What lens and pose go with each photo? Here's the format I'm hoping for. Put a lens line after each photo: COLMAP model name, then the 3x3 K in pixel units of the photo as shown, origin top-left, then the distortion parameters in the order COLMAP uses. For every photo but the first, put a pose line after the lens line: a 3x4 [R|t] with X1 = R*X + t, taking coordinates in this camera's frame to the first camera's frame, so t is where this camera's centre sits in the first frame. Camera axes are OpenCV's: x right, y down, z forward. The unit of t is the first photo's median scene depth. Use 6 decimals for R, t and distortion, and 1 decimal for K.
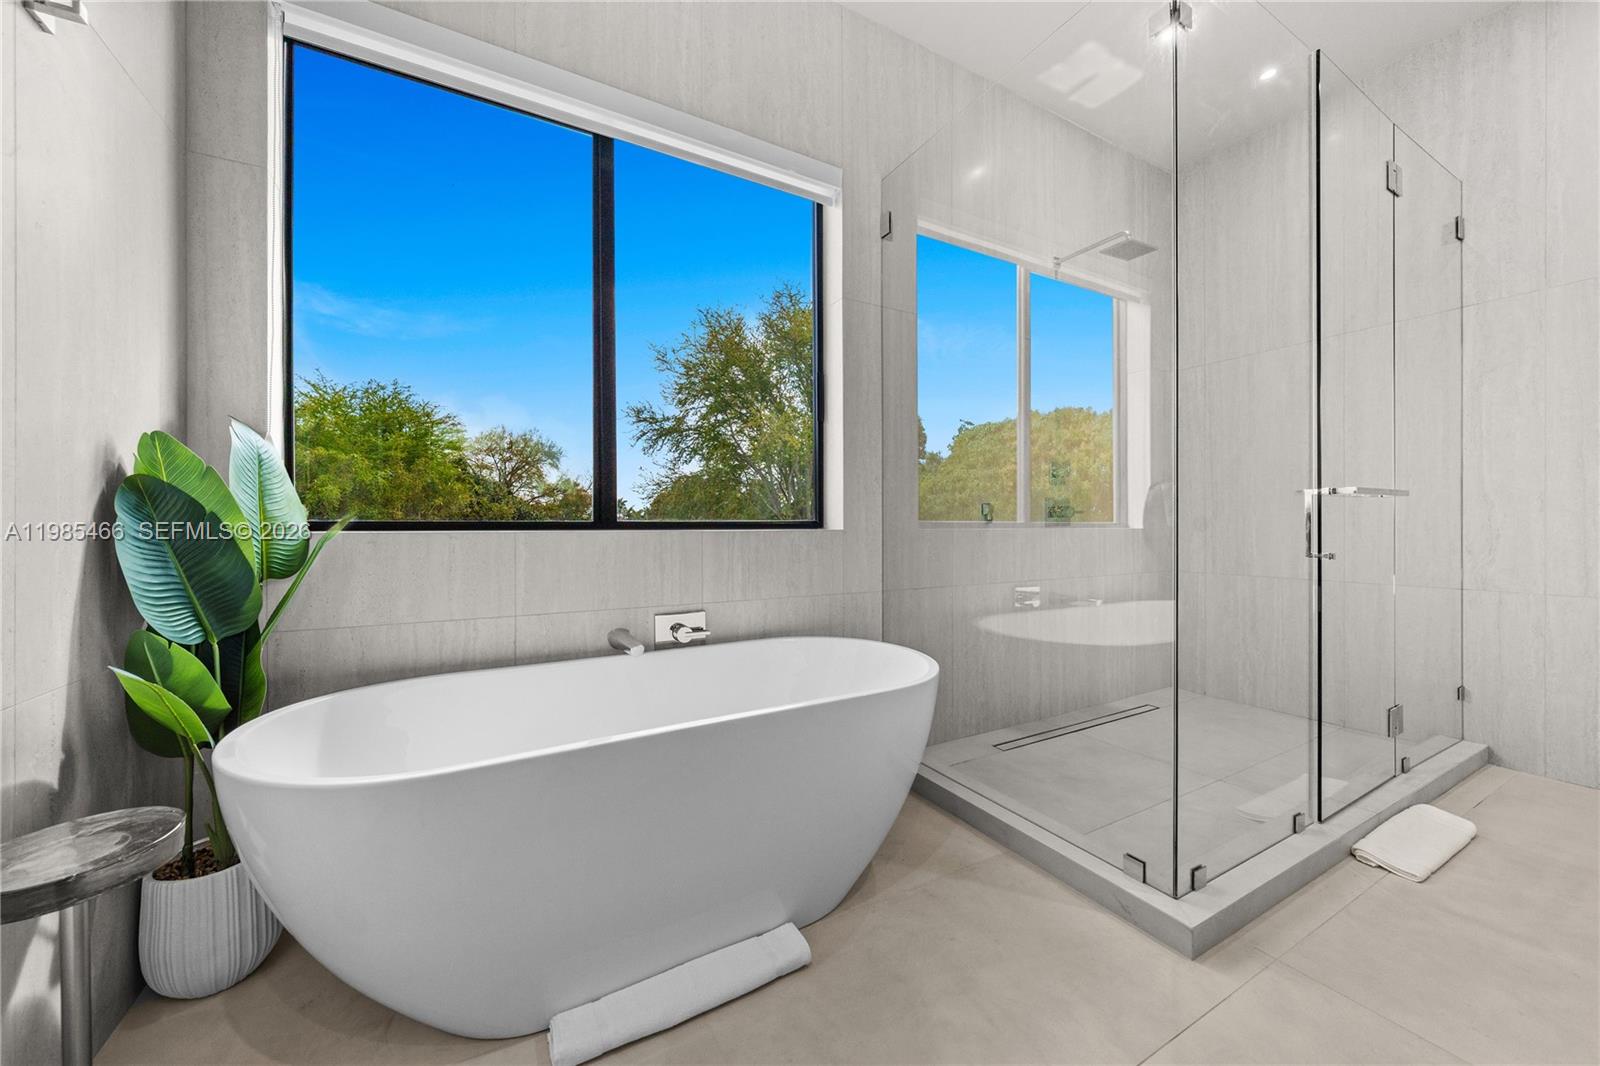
lens RADIAL K [[563.8, 0, 790.5], [0, 563.8, 533.1], [0, 0, 1]] dist [-0.007117, 0.001032]
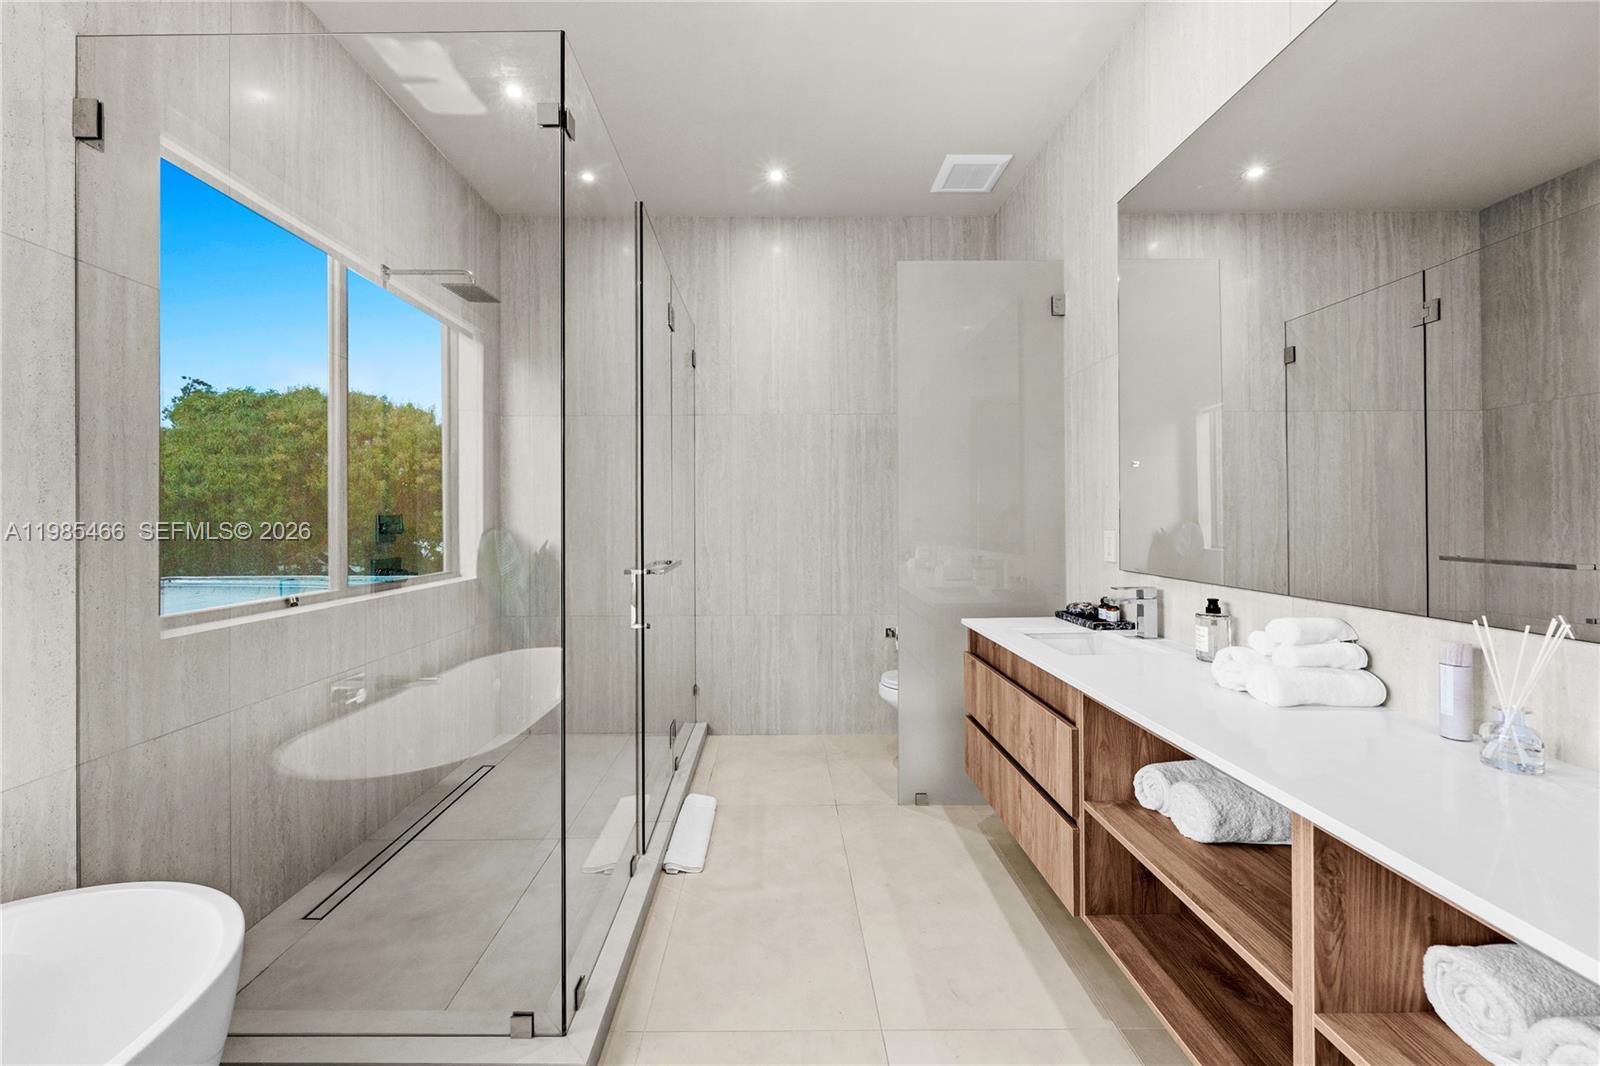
lens RADIAL K [[604.7, 0, 771.3], [0, 604.7, 526.6], [0, 0, 1]] dist [-0.002071, 0.002234]
pose [[0.489053, 0.000437, 0.872254, -0.020583], [0.012157, 0.999899, -0.007317, -0.108800], [-0.872169, 0.014183, 0.488999, 0.096041]]
